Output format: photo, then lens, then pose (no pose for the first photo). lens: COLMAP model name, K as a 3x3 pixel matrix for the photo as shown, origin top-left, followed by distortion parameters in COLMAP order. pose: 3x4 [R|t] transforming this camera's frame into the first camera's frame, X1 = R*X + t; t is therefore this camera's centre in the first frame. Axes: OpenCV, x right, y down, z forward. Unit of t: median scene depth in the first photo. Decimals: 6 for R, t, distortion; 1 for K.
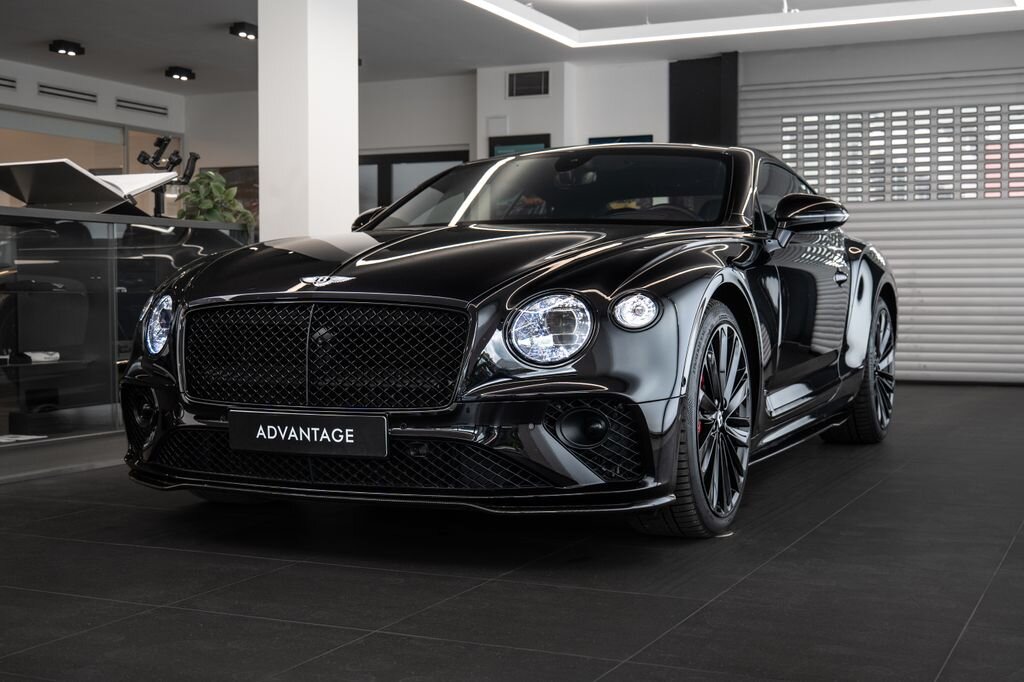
lens RADIAL K [[1346.2, 0, 512.0], [0, 1346.2, 341.0], [0, 0, 1]] dist [-0.021345, -0.065529]
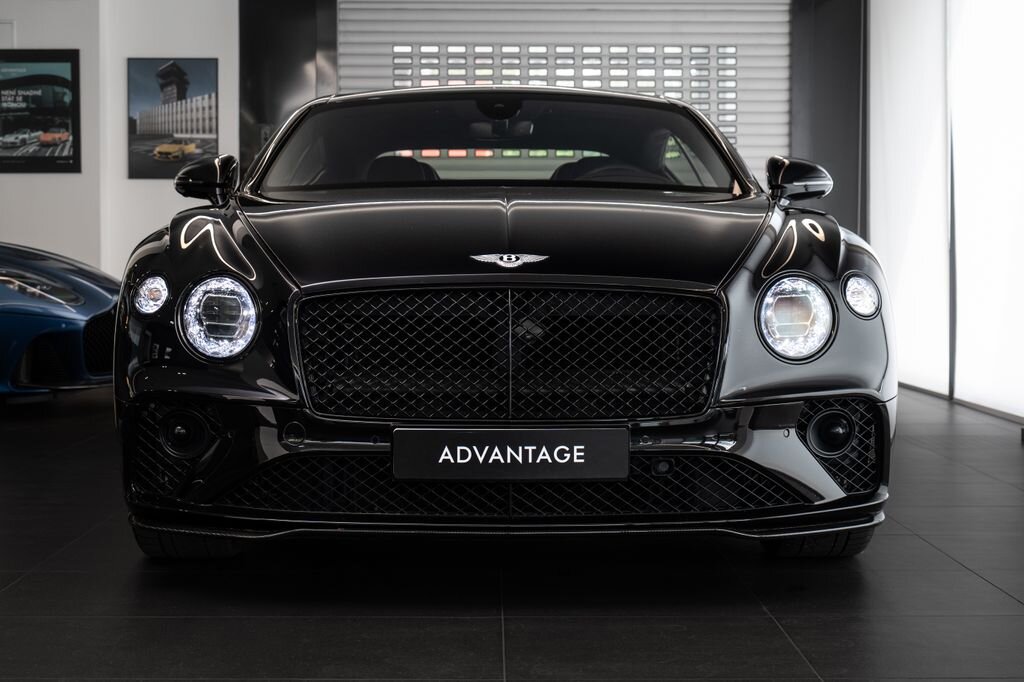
lens RADIAL K [[1761.4, 0, 512.0], [0, 1761.4, 341.0], [0, 0, 1]] dist [0.036588, 0.056681]
pose [[0.897914, -0.015549, 0.439896, -0.610514], [0.010646, 0.999851, 0.013611, -0.011617], [-0.440041, -0.007538, 0.897946, 0.073248]]
